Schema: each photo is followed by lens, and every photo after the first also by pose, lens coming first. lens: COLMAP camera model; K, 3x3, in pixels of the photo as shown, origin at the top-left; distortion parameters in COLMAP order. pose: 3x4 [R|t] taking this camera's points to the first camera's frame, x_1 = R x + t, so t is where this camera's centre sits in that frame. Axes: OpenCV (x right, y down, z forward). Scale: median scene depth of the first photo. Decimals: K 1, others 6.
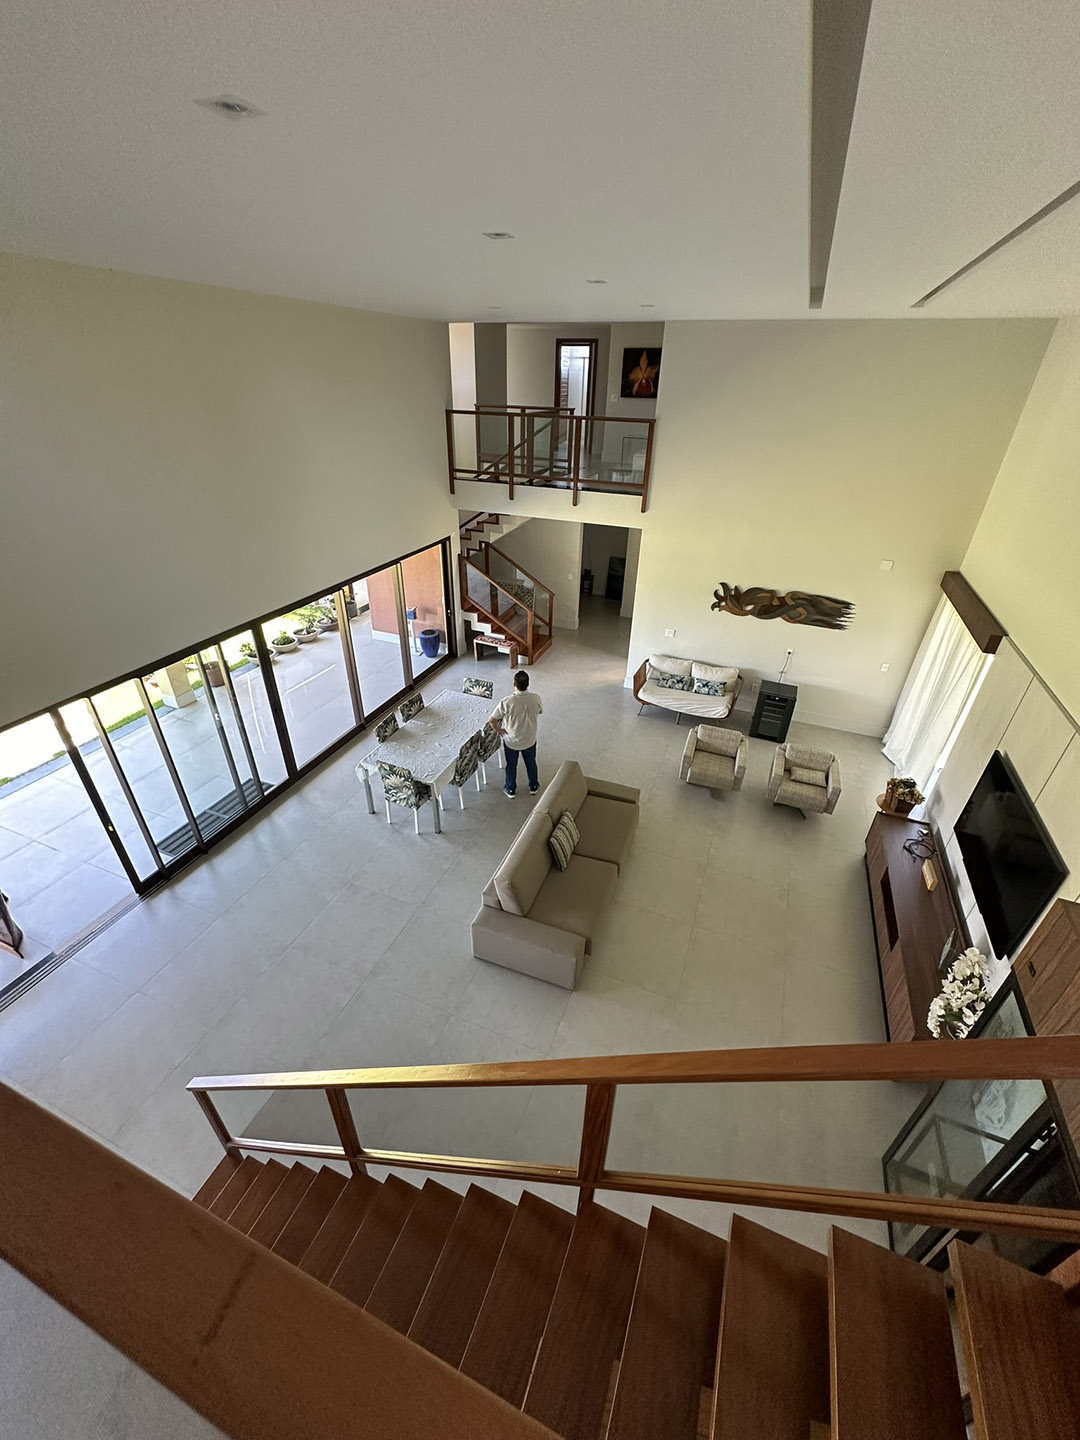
lens RADIAL K [[578.0, 0, 540.0], [0, 578.0, 720.0], [0, 0, 1]] dist [-0.000001, -0.000002]
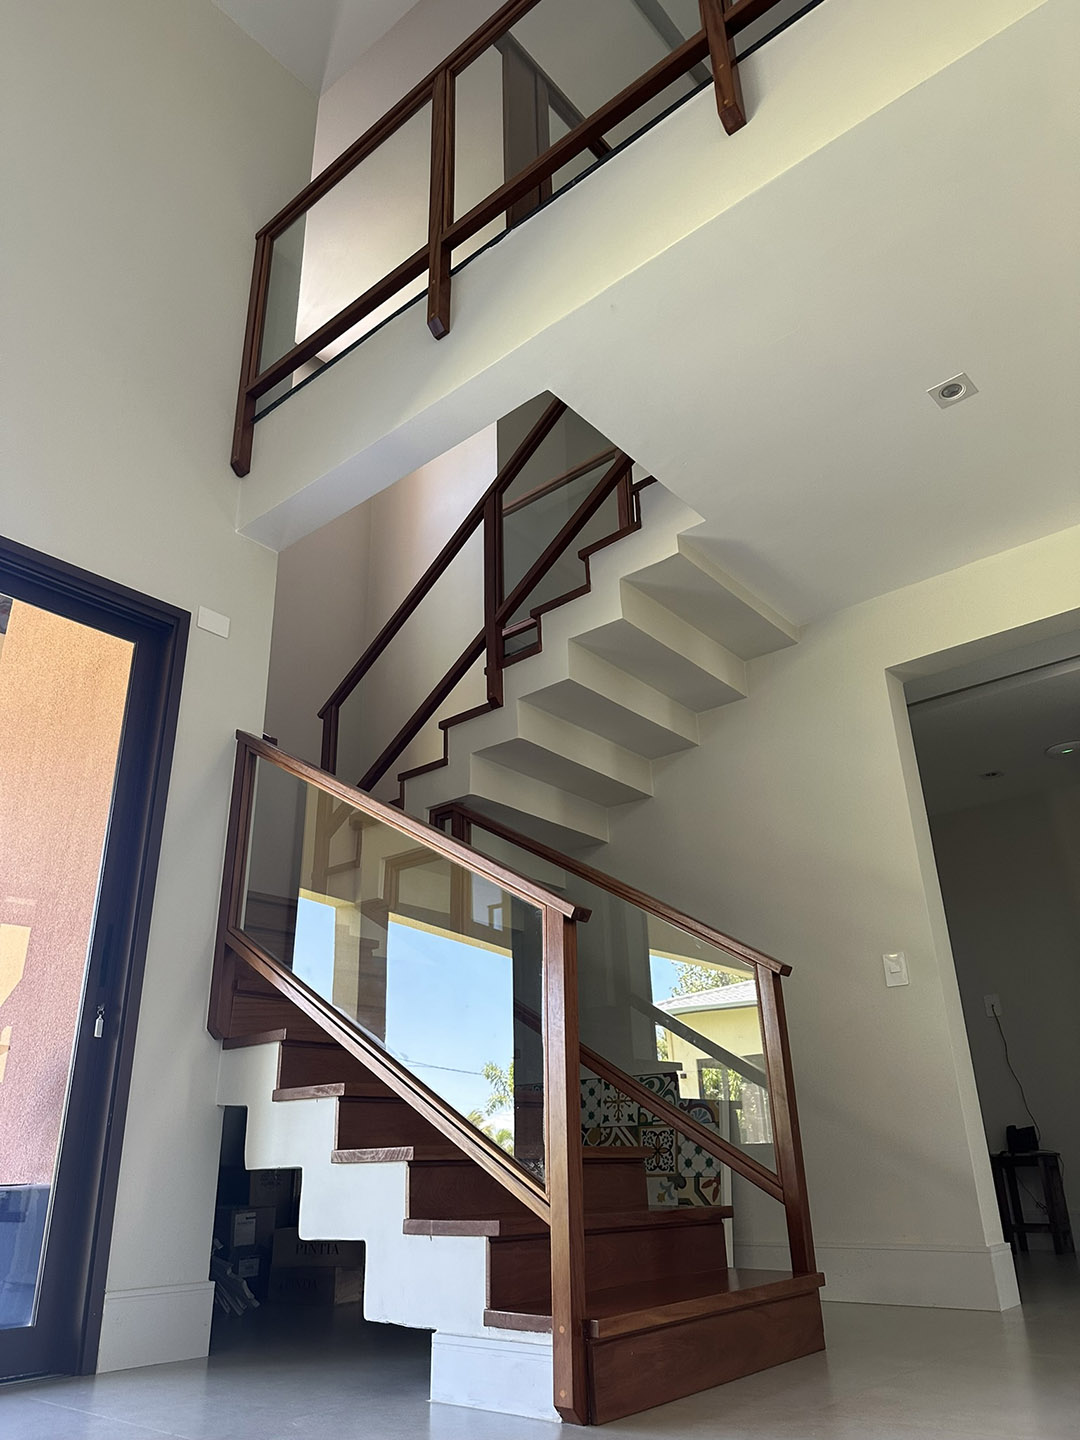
lens RADIAL K [[1007.9, 0, 540.0], [0, 1007.9, 720.0], [0, 0, 1]] dist [0.065816, -0.001989]
pose [[0.950945, -0.159784, -0.264903, 0.050284], [-0.121733, 0.593937, -0.795249, -0.019298], [0.284403, 0.788485, 0.545350, 0.796206]]
